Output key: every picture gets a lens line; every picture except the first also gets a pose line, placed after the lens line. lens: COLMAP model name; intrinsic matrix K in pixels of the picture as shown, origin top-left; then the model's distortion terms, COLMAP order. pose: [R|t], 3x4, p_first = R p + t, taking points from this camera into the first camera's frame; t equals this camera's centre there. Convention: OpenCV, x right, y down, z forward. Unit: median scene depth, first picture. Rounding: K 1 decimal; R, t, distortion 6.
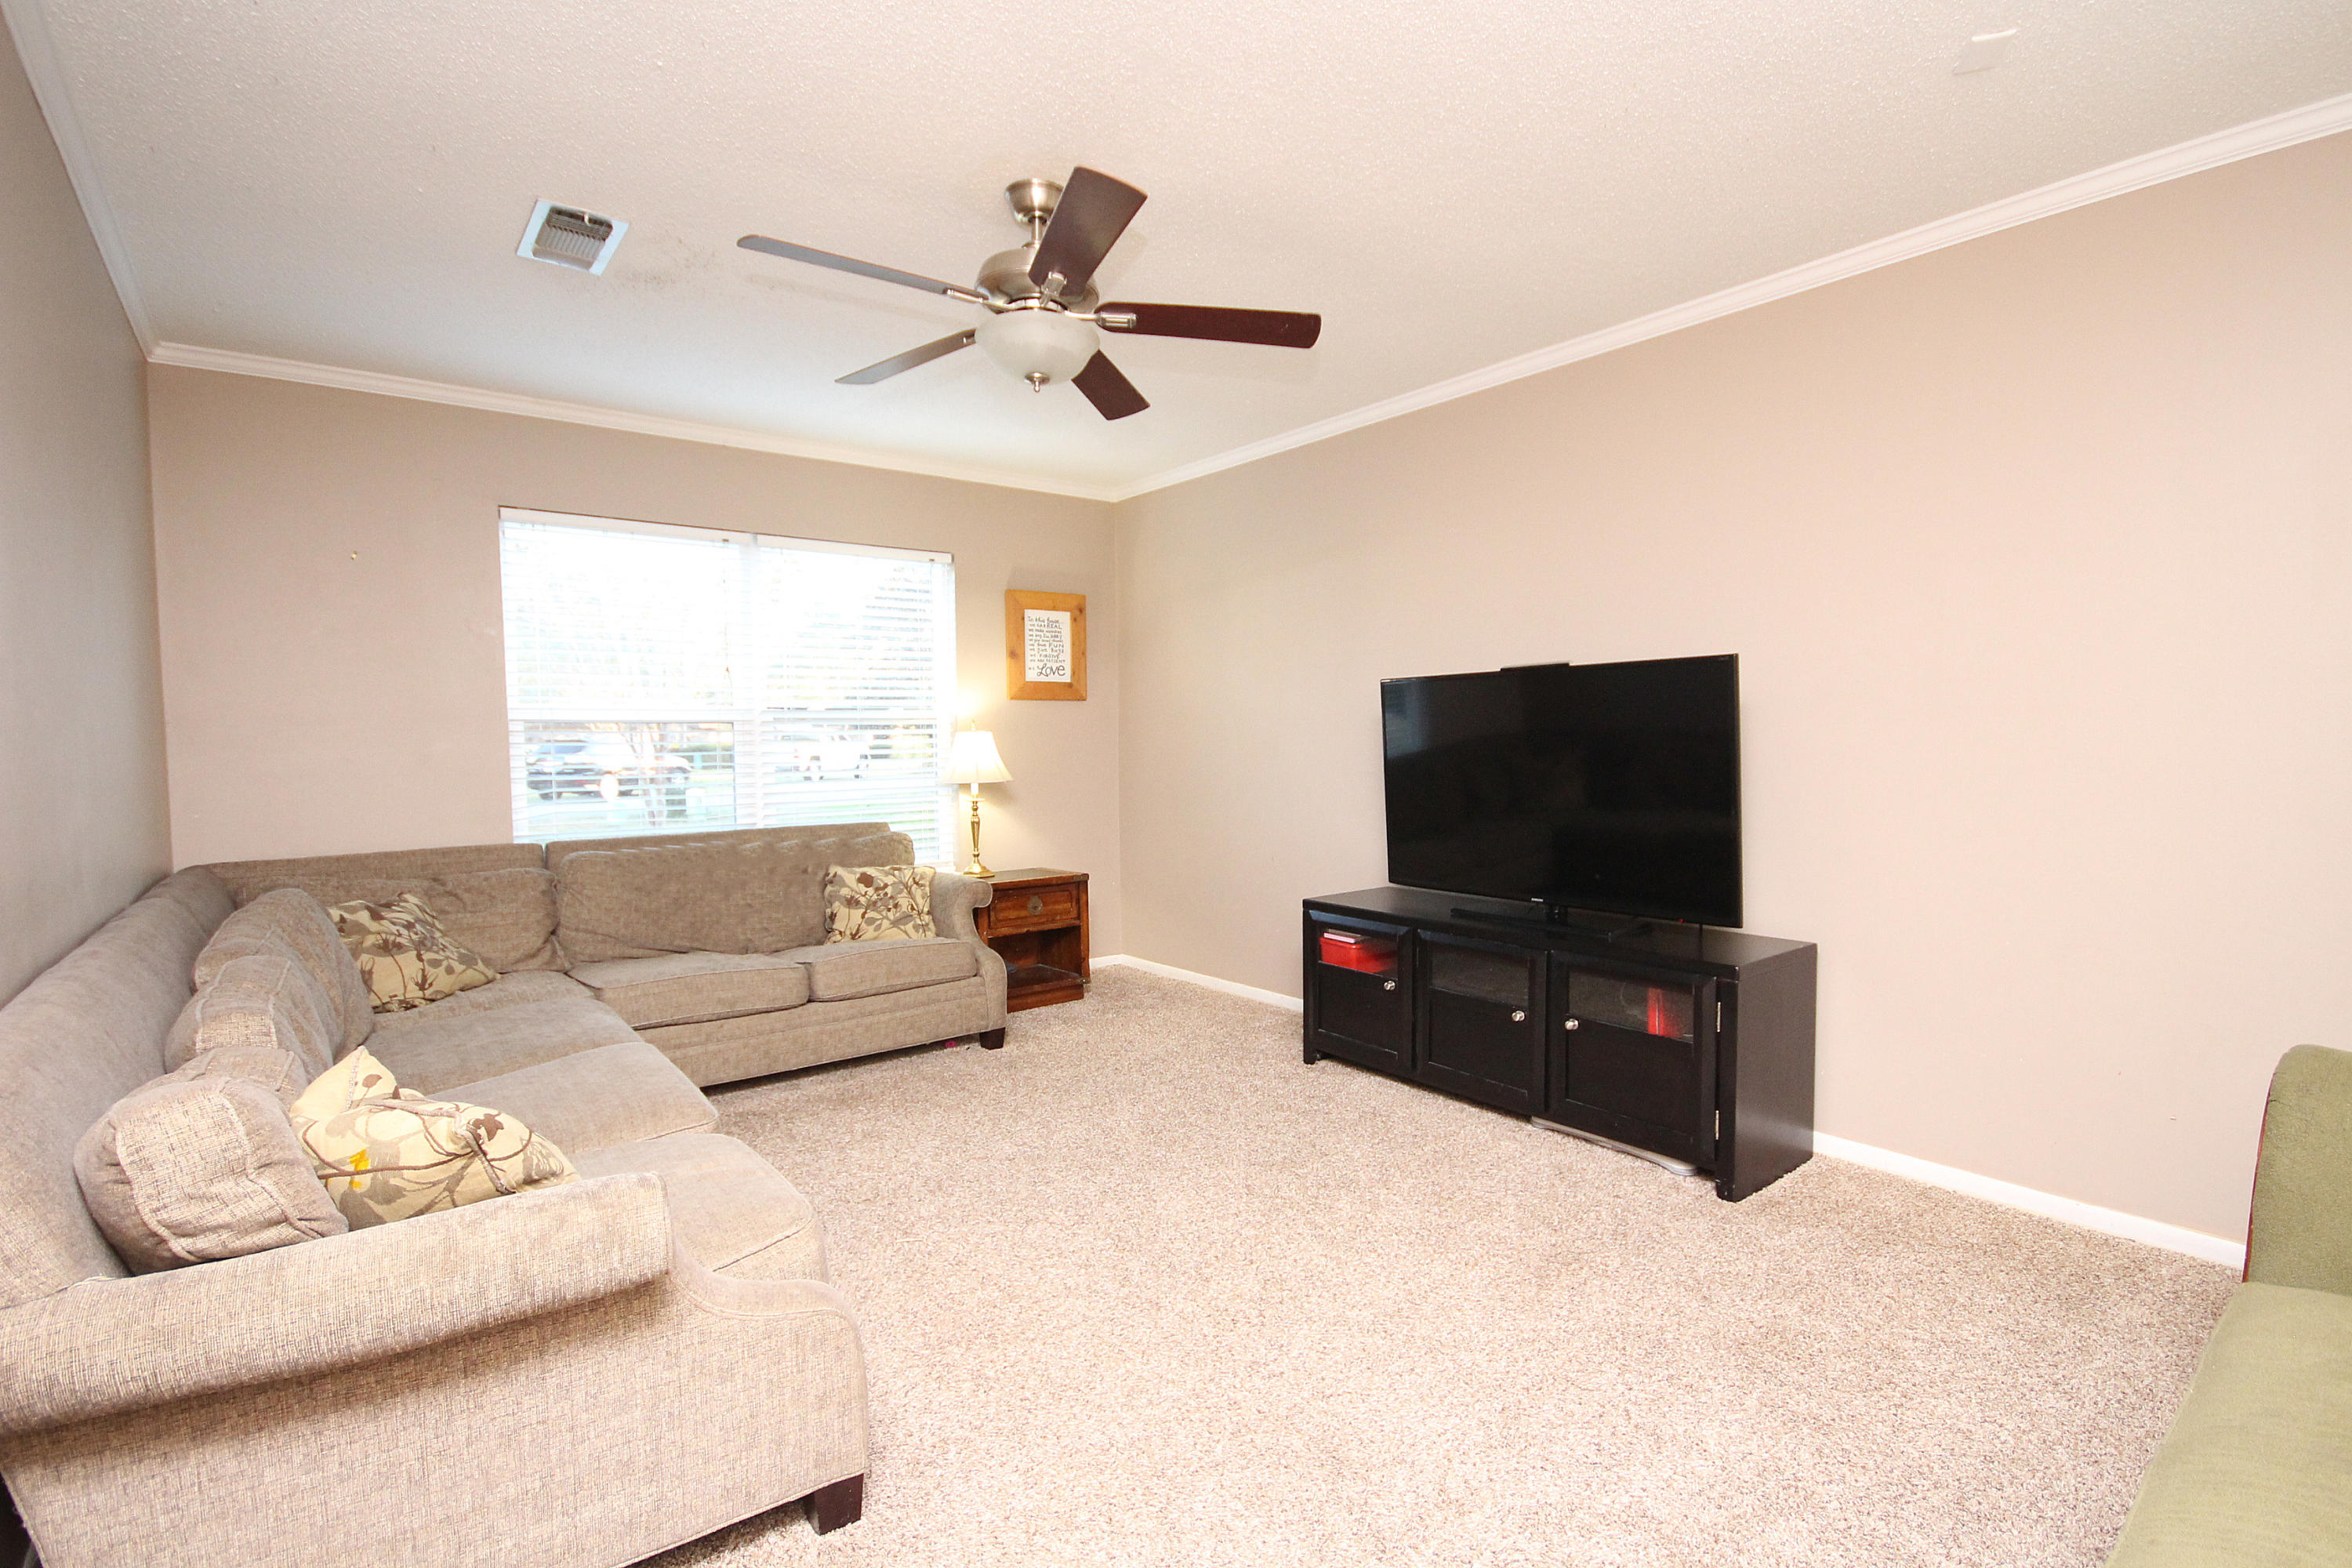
lens RADIAL K [[1083.9, 0, 1120.7], [0, 1083.9, 790.7], [0, 0, 1]] dist [0.000826, -0.000002]
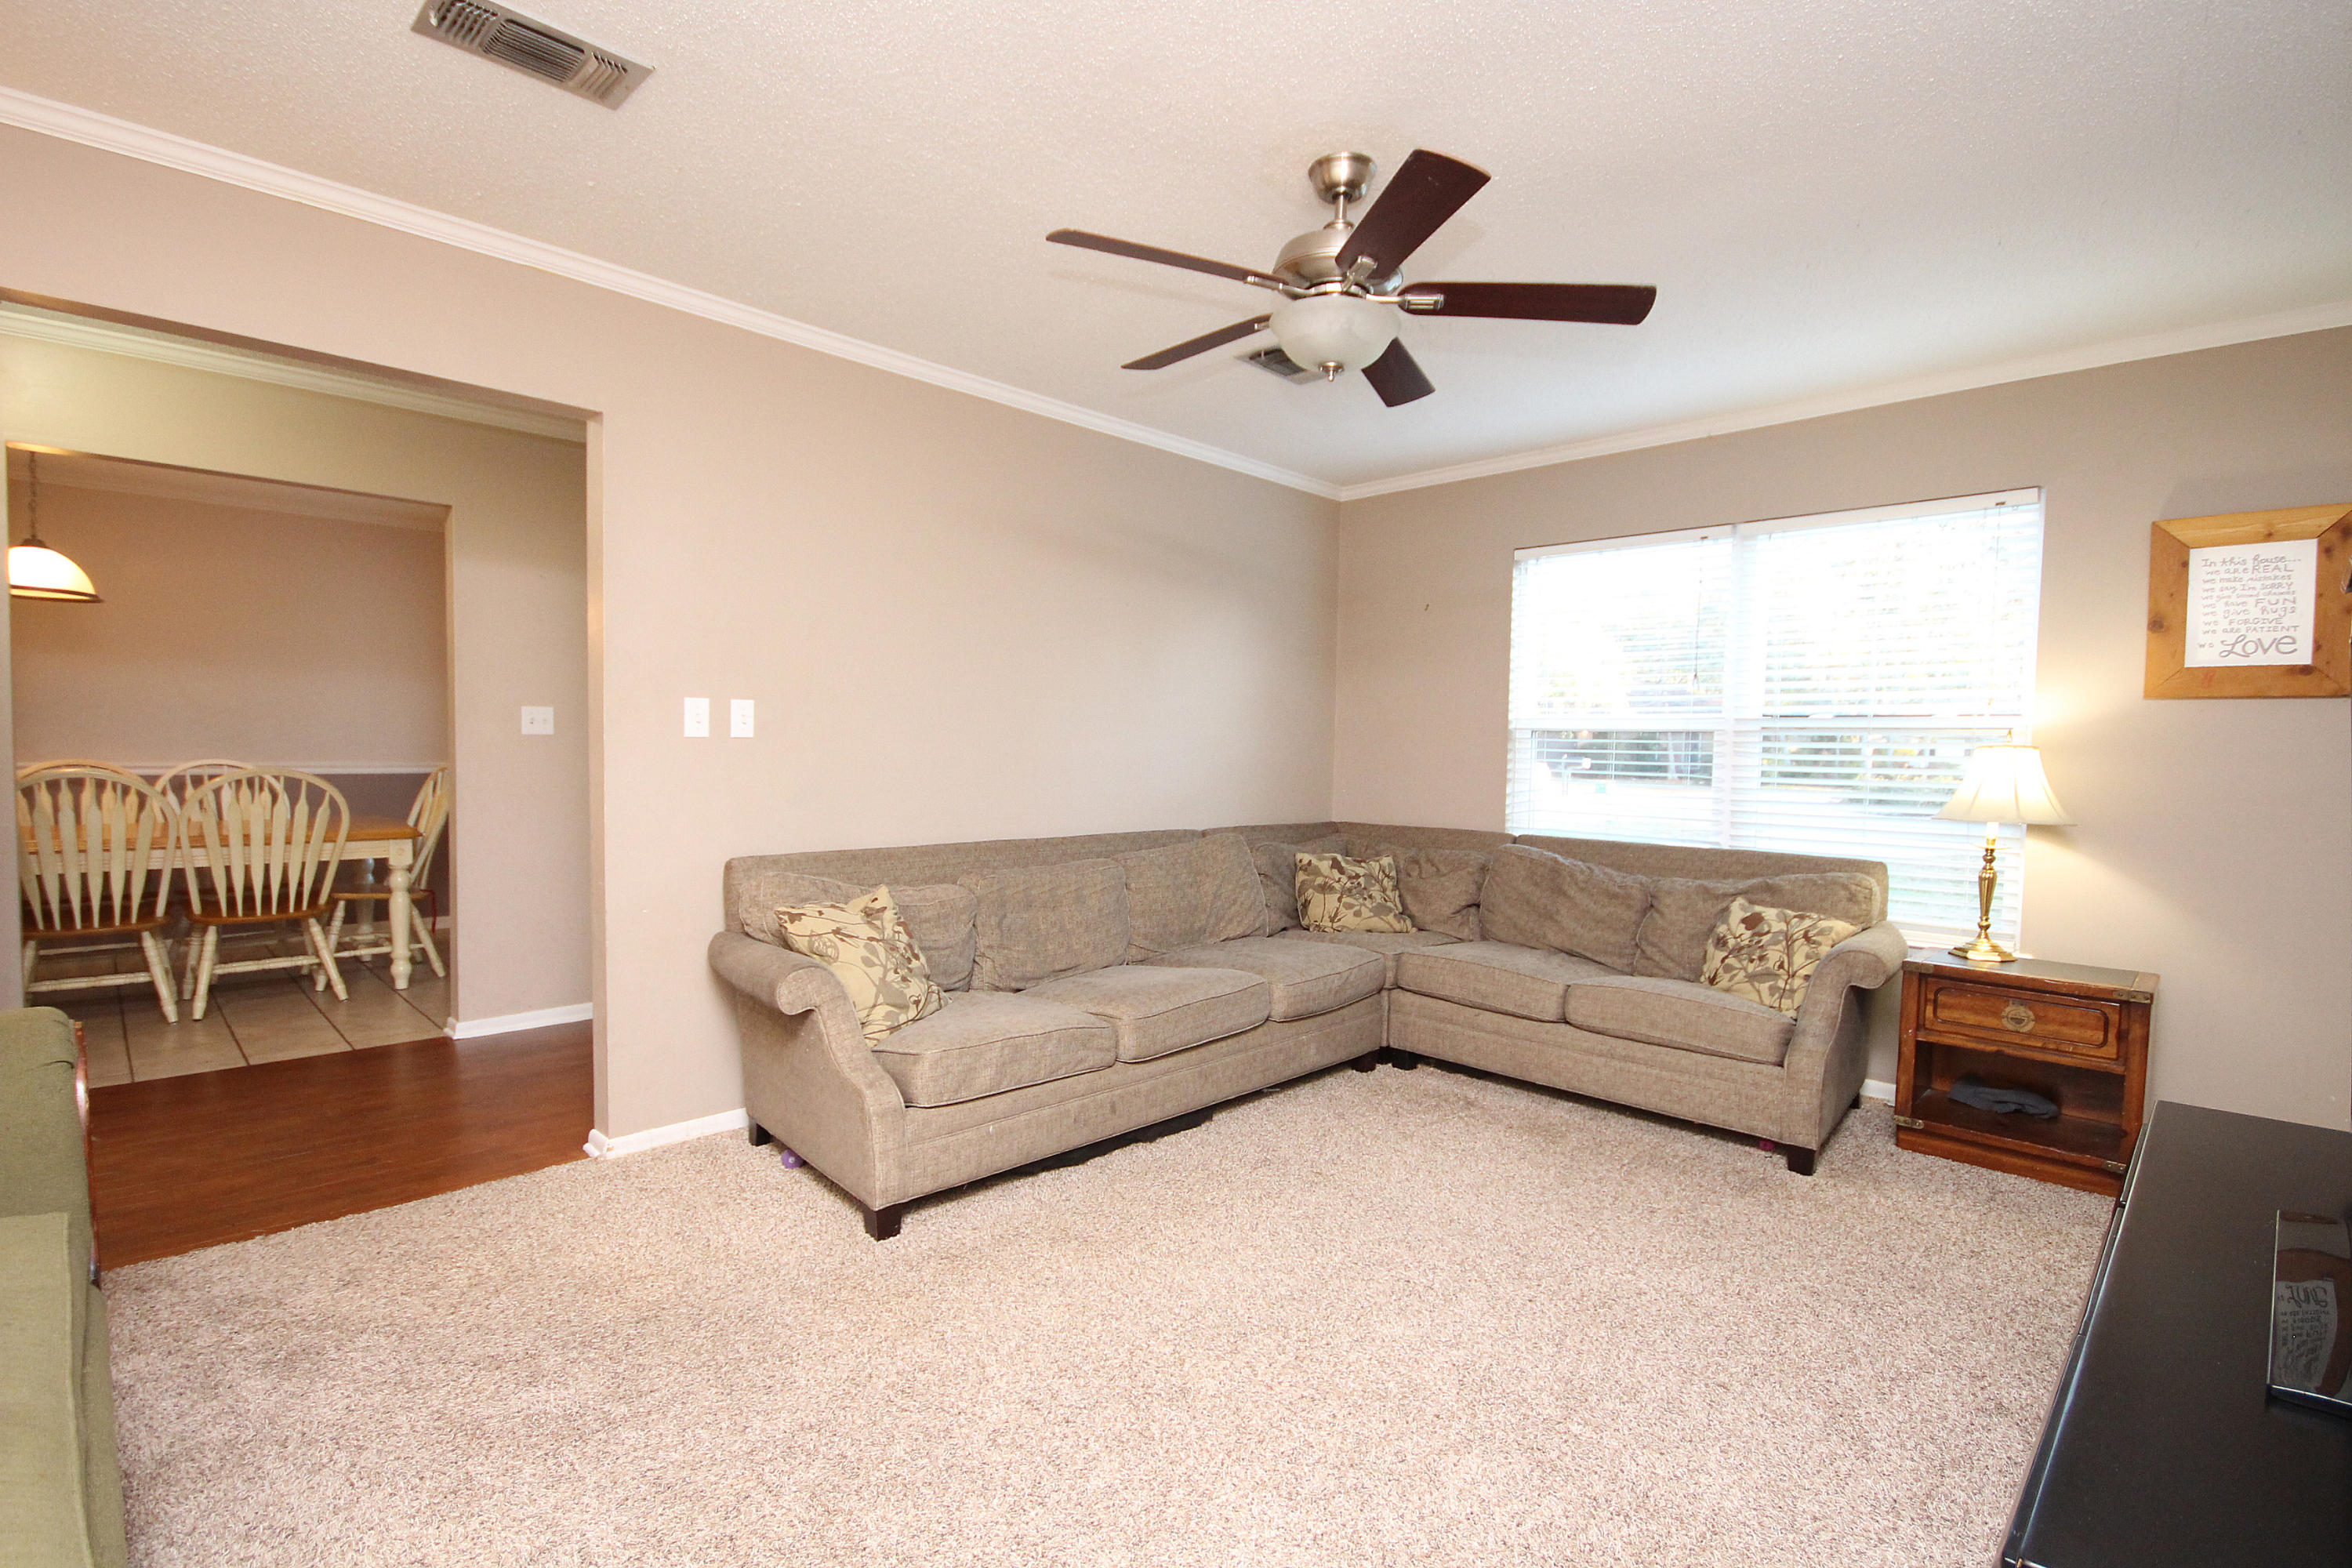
lens RADIAL K [[1084.2, 0, 1178.4], [0, 1084.2, 774.3], [0, 0, 1]] dist [0.001499, -0.000211]
pose [[0.167618, 0.034035, -0.985264, 0.504509], [-0.079358, 0.996626, 0.020926, -0.011792], [0.982653, 0.074681, 0.169753, 0.425547]]
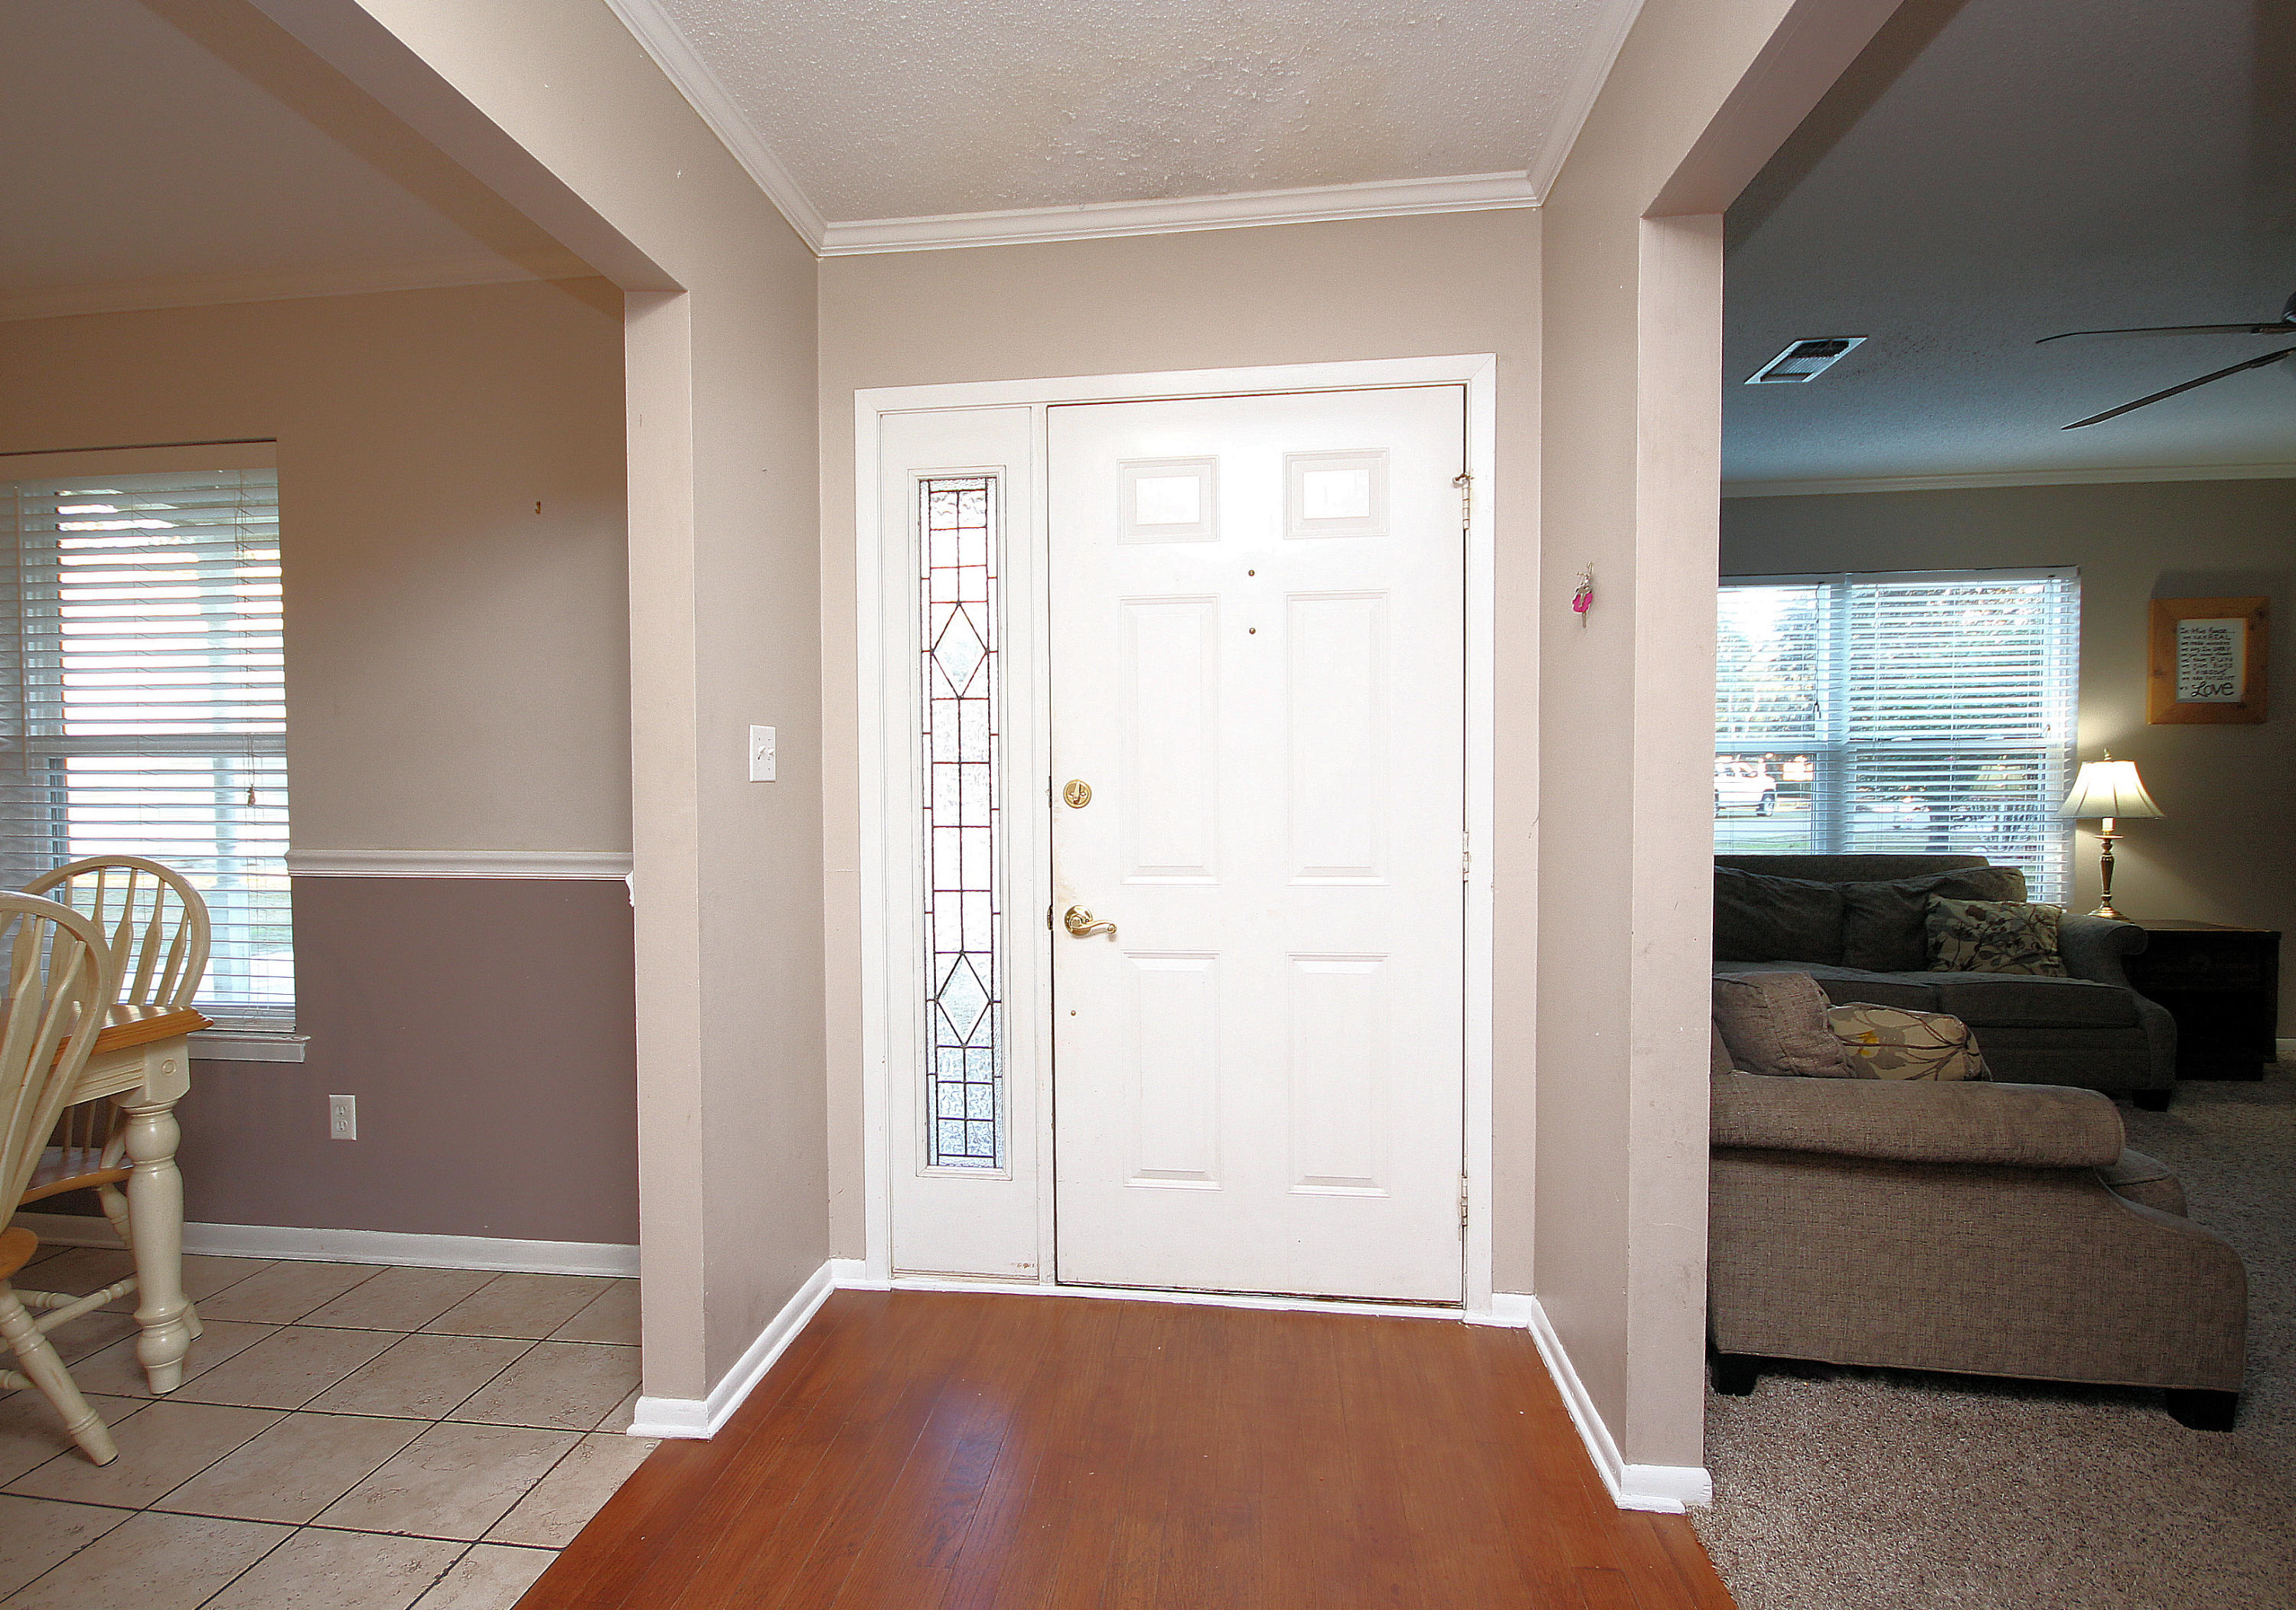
lens RADIAL K [[1104.7, 0, 1098.4], [0, 1104.7, 804.8], [0, 0, 1]] dist [-0.019396, -0.000959]
pose [[0.718926, 0.025556, -0.694617, -0.125321], [-0.037750, 0.999285, -0.002306, 0.017533], [0.694061, 0.027880, 0.719376, -0.257699]]
